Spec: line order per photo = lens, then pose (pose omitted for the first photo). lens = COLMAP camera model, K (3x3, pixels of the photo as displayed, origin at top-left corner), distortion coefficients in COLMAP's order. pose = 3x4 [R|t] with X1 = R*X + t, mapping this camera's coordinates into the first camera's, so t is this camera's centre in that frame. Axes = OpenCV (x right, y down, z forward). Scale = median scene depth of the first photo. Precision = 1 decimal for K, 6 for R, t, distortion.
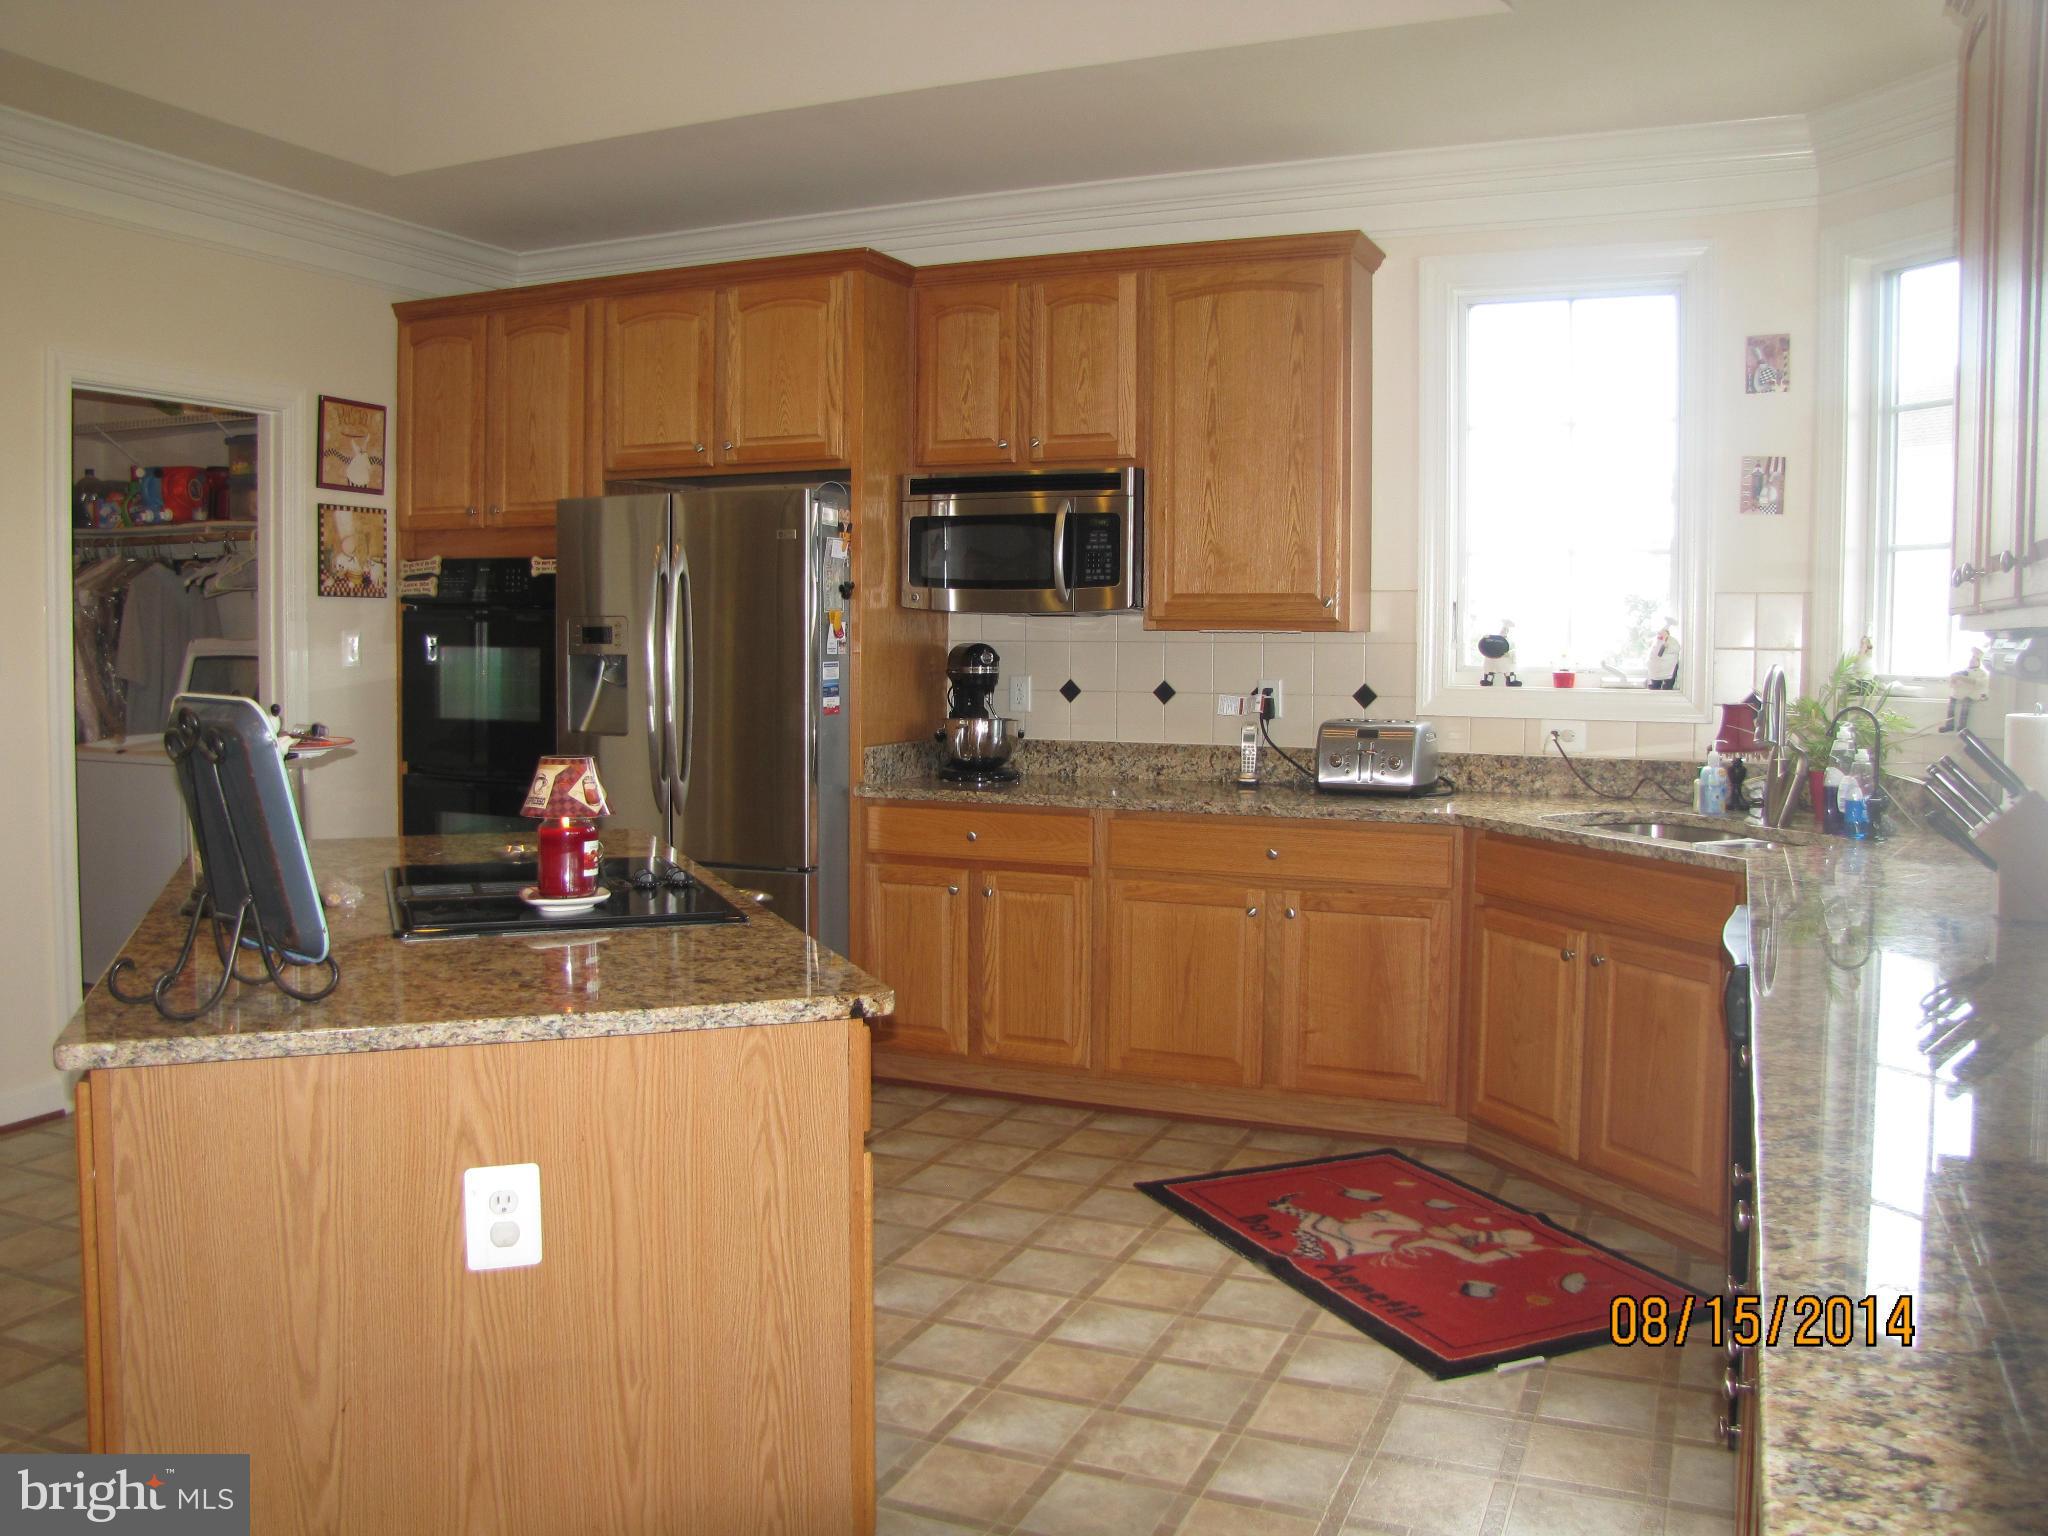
lens RADIAL K [[1716.6, 0, 999.1], [0, 1716.6, 742.7], [0, 0, 1]] dist [-0.190713, 0.172685]
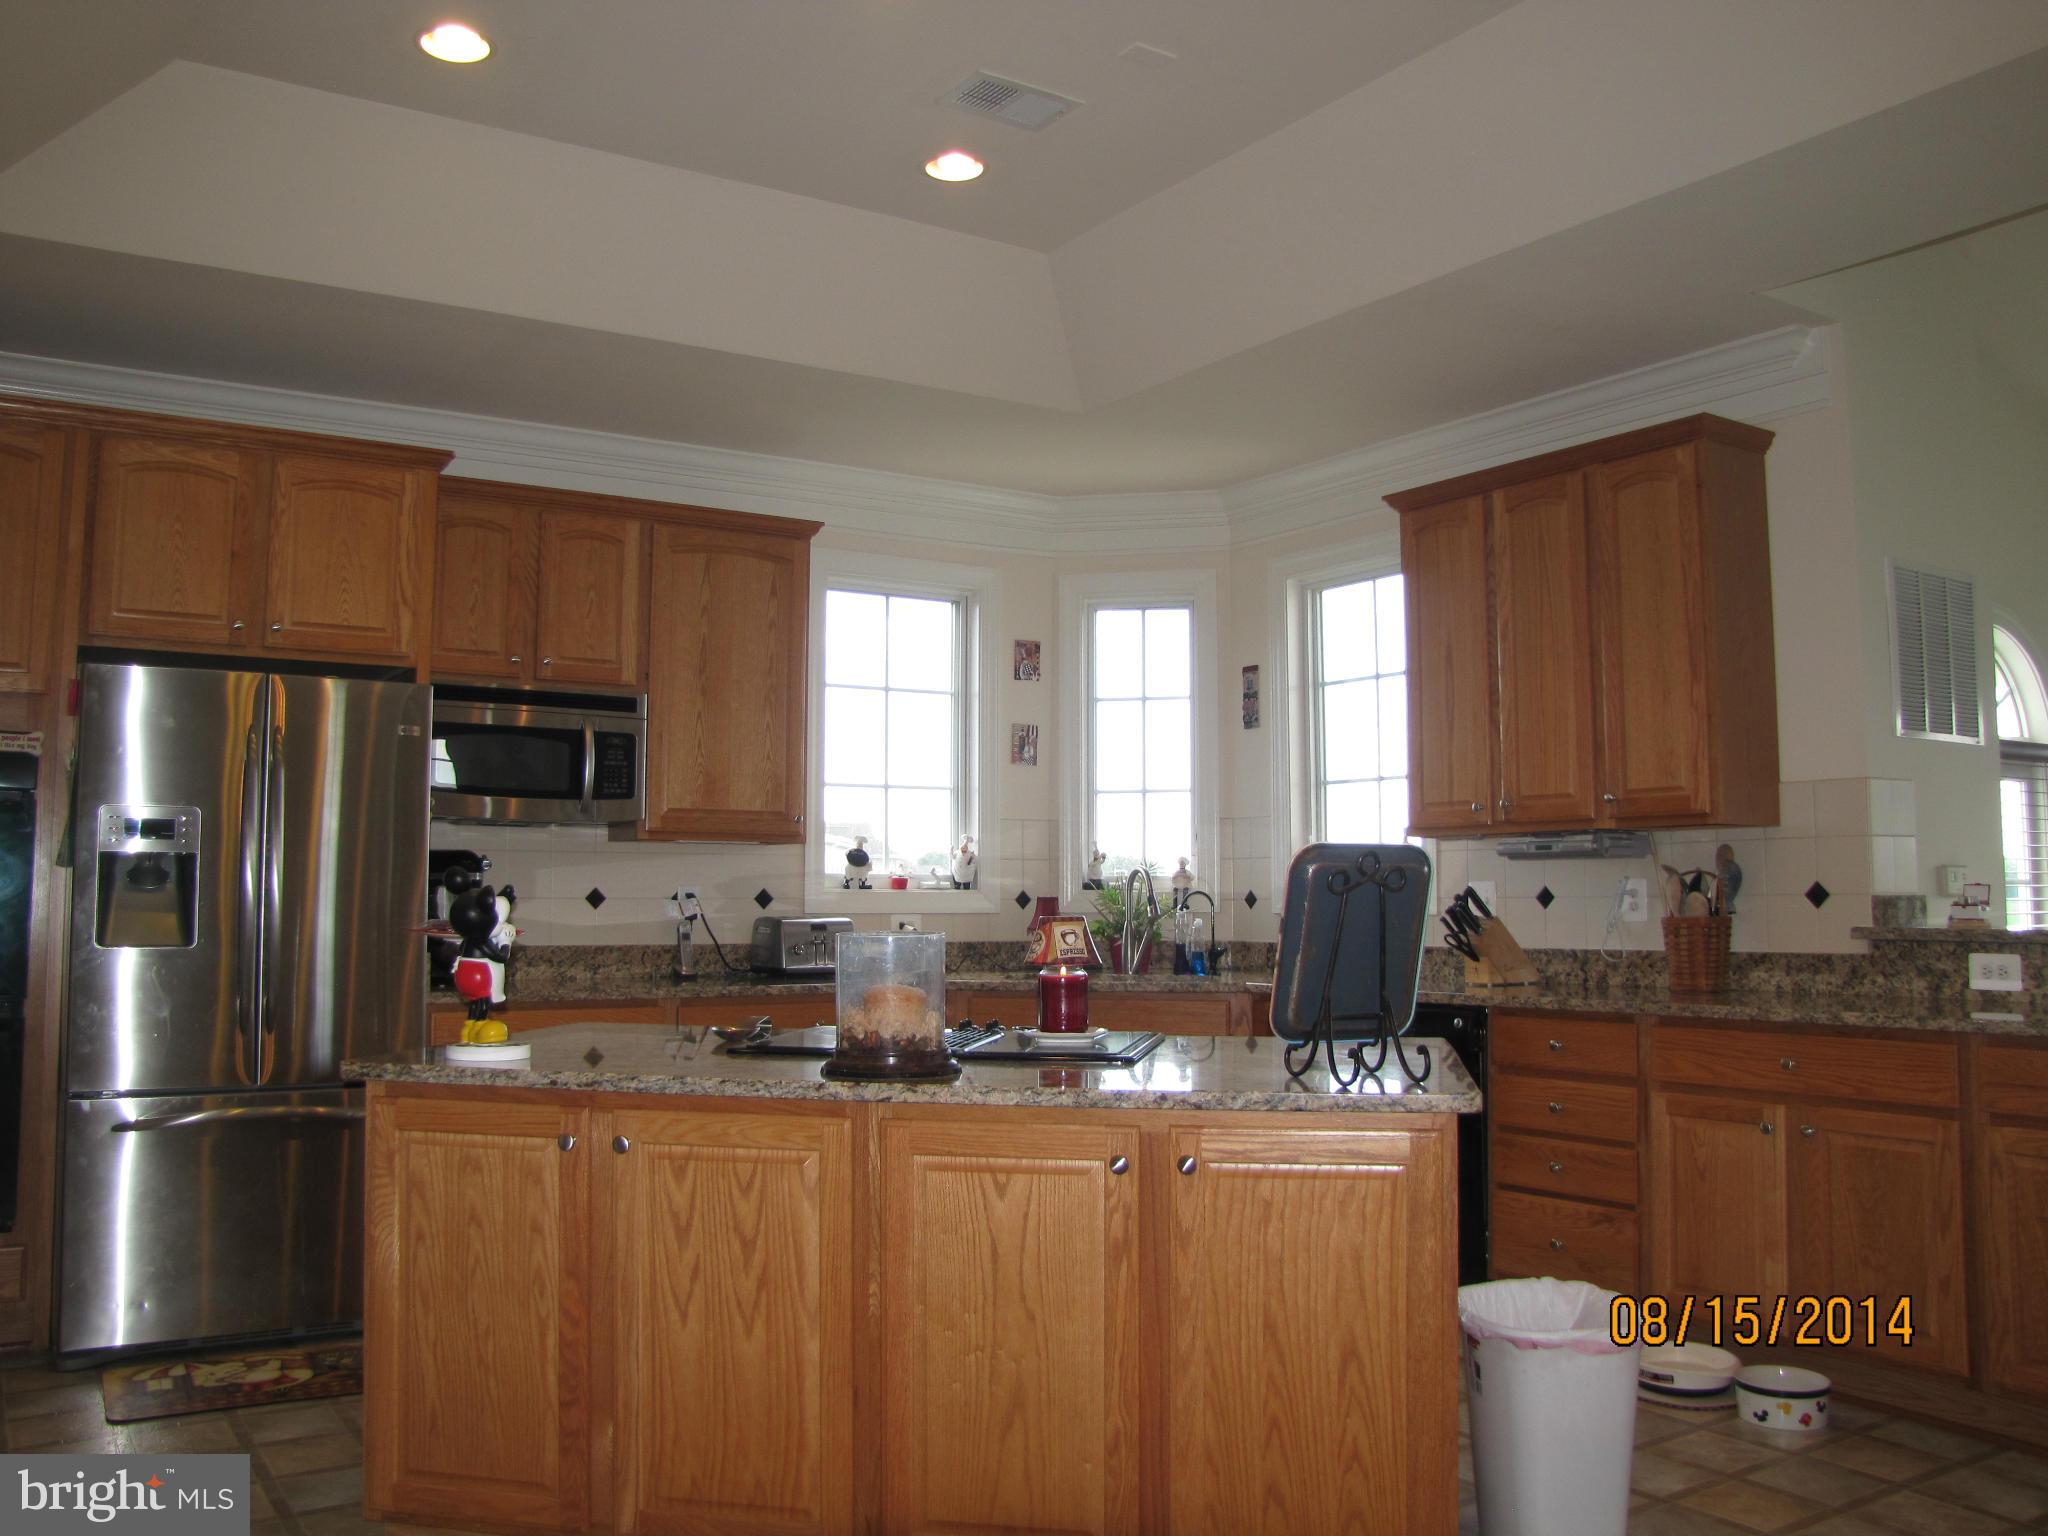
lens RADIAL K [[1716.6, 0, 999.1], [0, 1716.6, 742.7], [0, 0, 1]] dist [-0.190713, 0.172685]
pose [[0.544447, 0.069675, 0.835896, -0.753405], [0.053974, 0.991569, -0.117807, 0.015144], [-0.837057, 0.109257, 0.536096, 0.216892]]
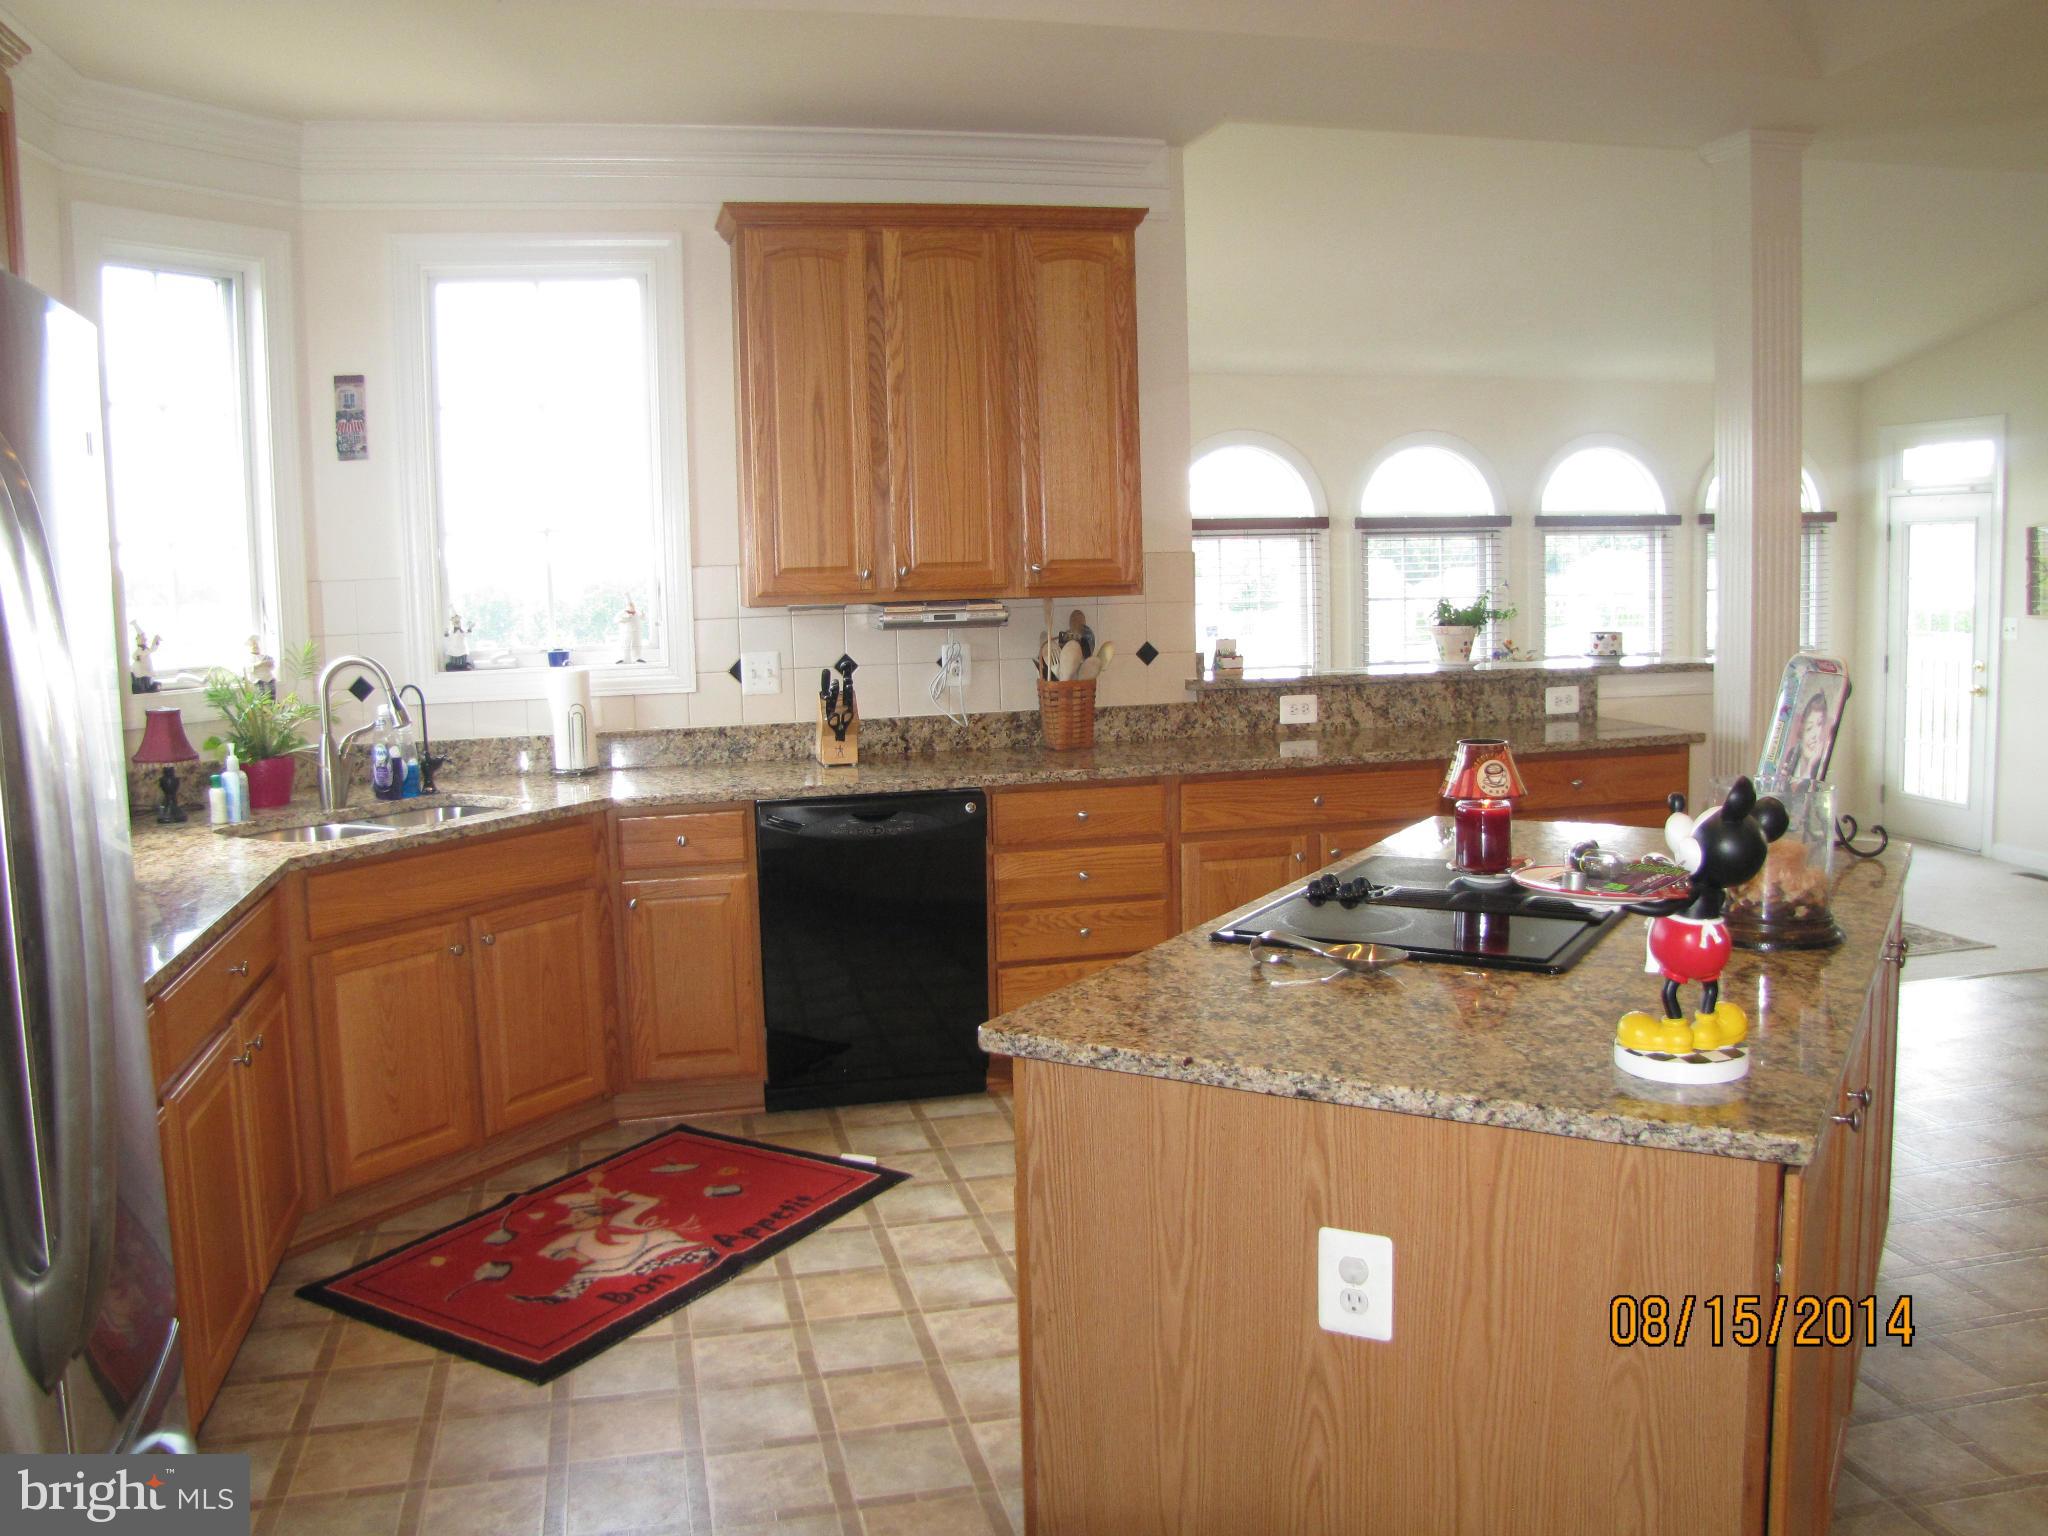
lens RADIAL K [[1716.6, 0, 999.1], [0, 1716.6, 742.7], [0, 0, 1]] dist [-0.190713, 0.172685]
pose [[-0.603821, -0.075471, 0.793539, -0.534294], [0.072325, 0.986214, 0.148829, -0.100916], [-0.793832, 0.147259, -0.590038, 1.088298]]
